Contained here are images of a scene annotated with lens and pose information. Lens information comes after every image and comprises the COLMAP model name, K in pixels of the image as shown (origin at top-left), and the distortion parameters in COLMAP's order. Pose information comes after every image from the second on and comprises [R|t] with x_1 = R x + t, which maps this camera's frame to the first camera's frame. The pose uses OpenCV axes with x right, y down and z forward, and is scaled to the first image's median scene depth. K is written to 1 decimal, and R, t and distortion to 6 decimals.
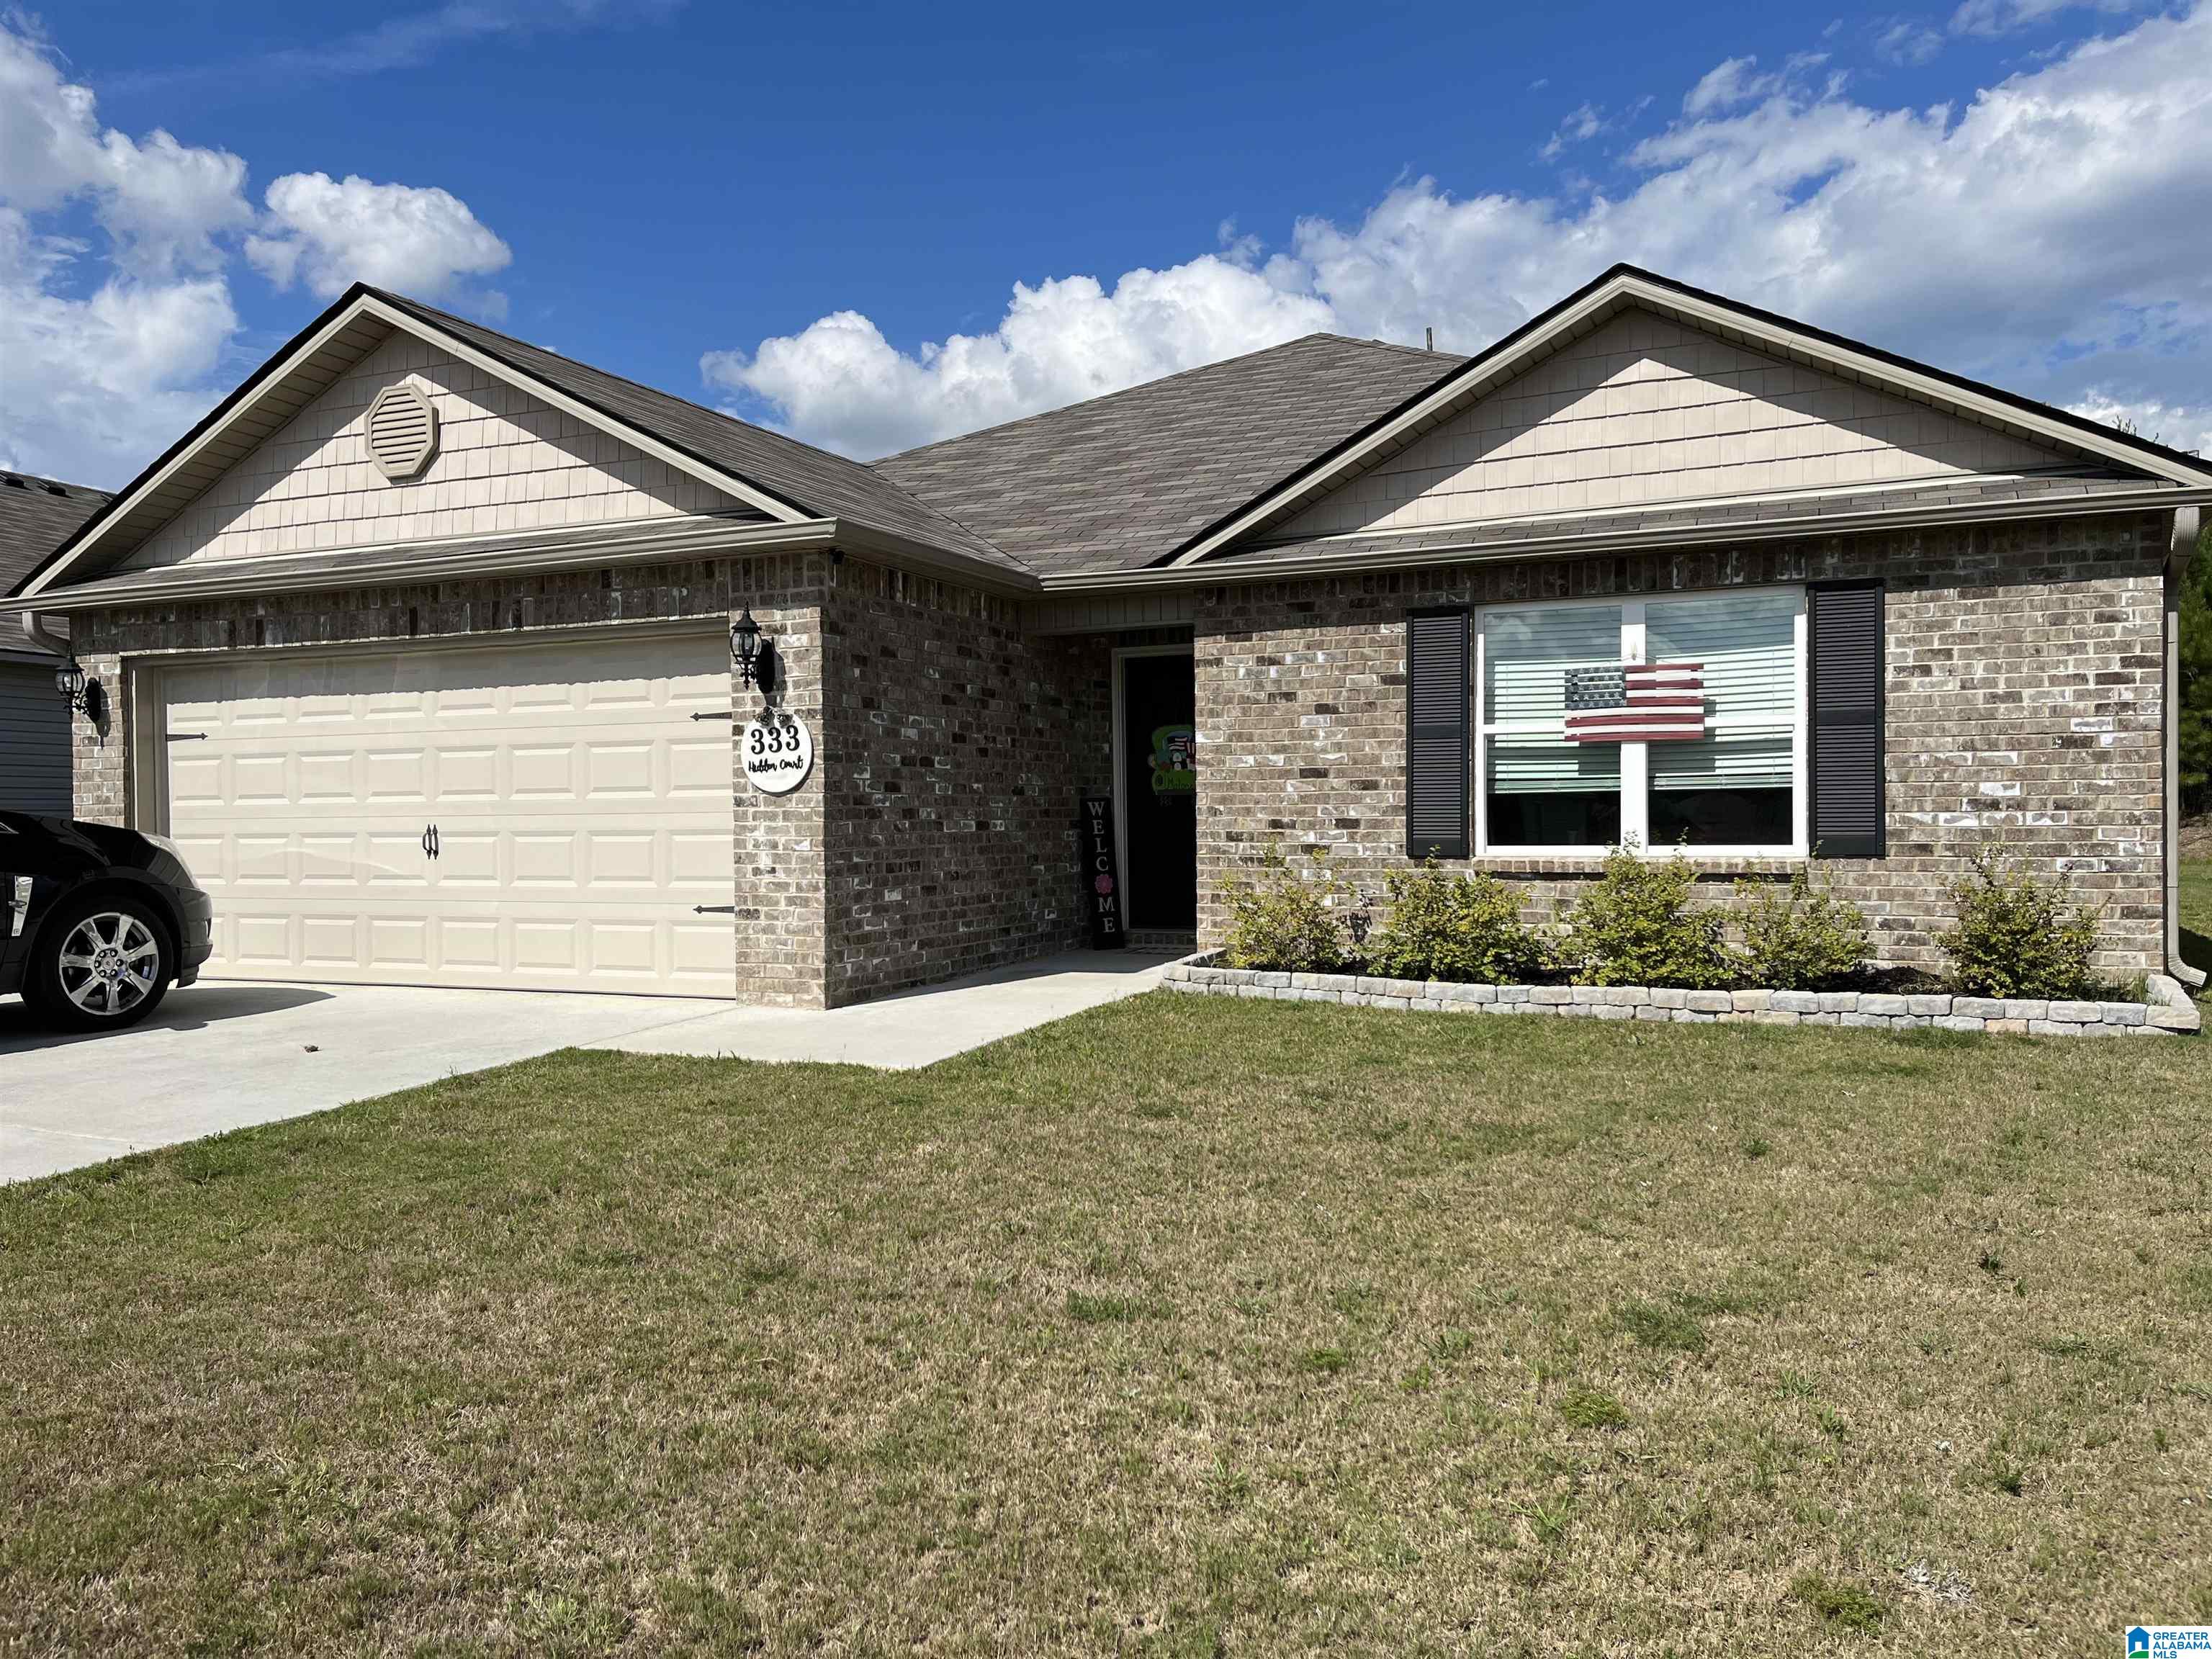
lens RADIAL K [[1595.6, 0, 1106.0], [0, 1595.6, 829.5], [0, 0, 1]] dist [0.024812, -0.000349]
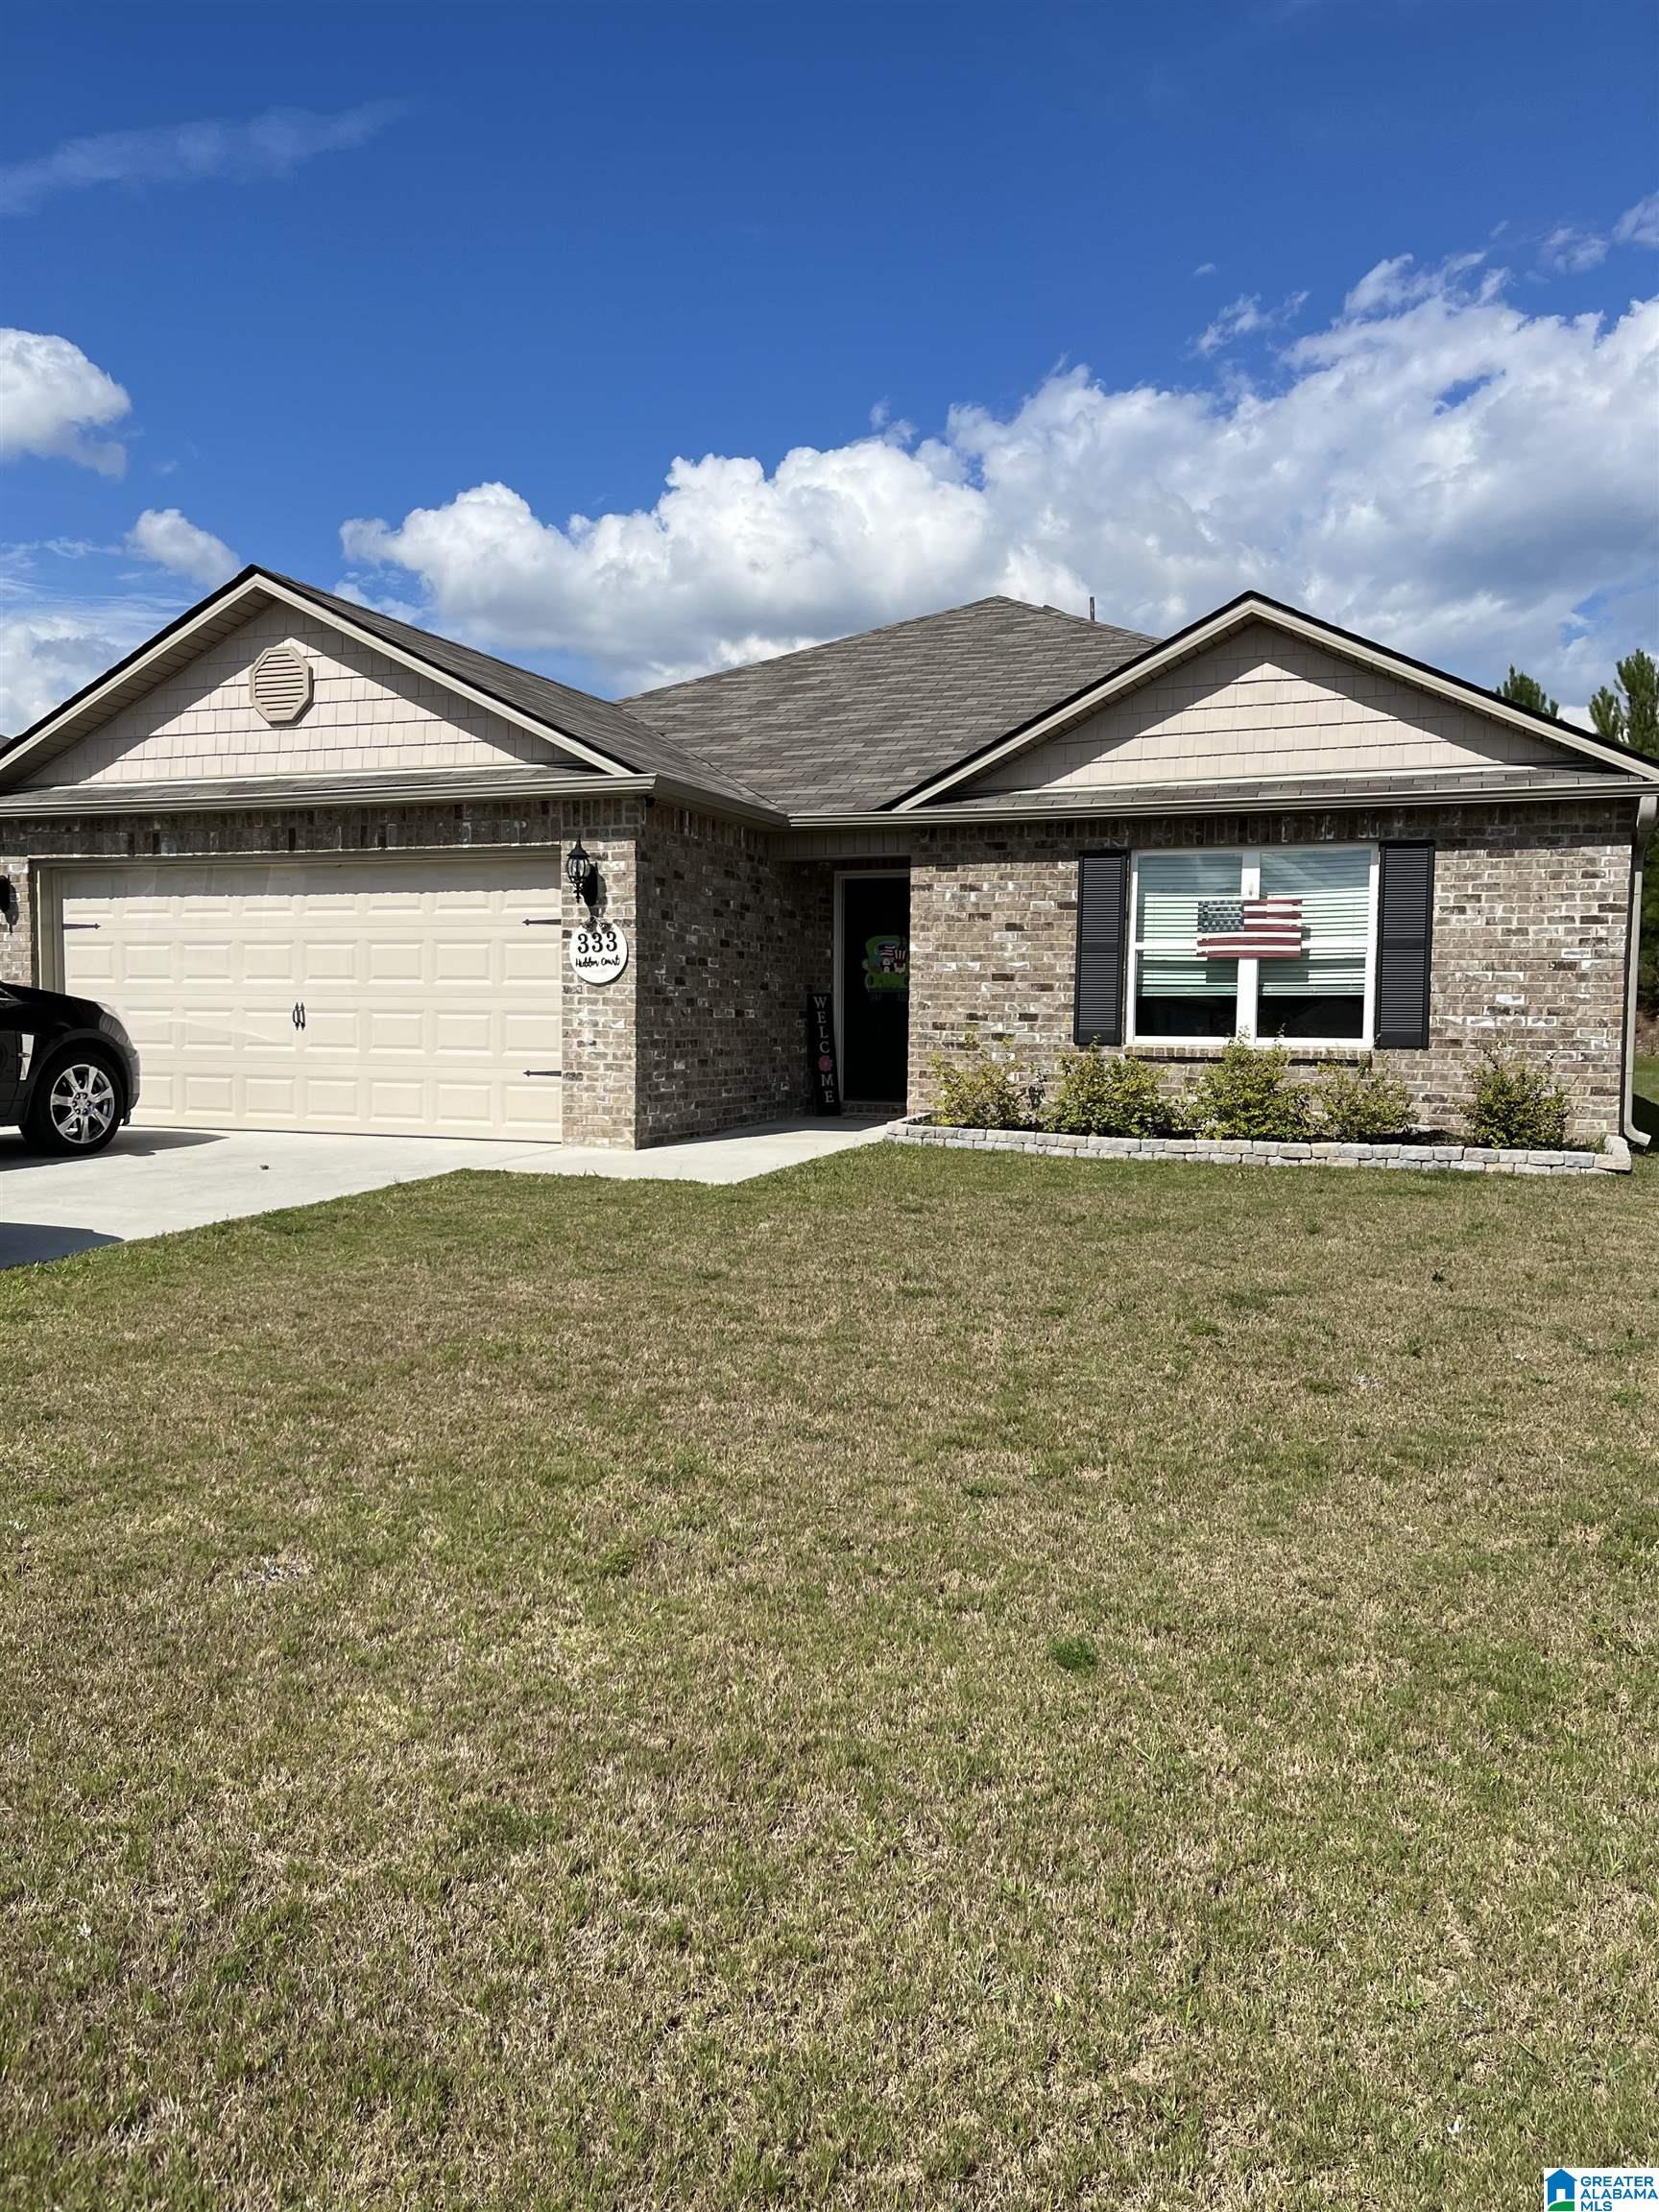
lens RADIAL K [[1634.0, 0, 829.5], [0, 1634.0, 1106.0], [0, 0, 1]] dist [0.038959, -0.000856]
pose [[0.998054, 0.017015, 0.059987, -0.093011], [-0.019717, 0.998804, 0.044749, 0.012979], [-0.059154, -0.045845, 0.997196, -0.330121]]
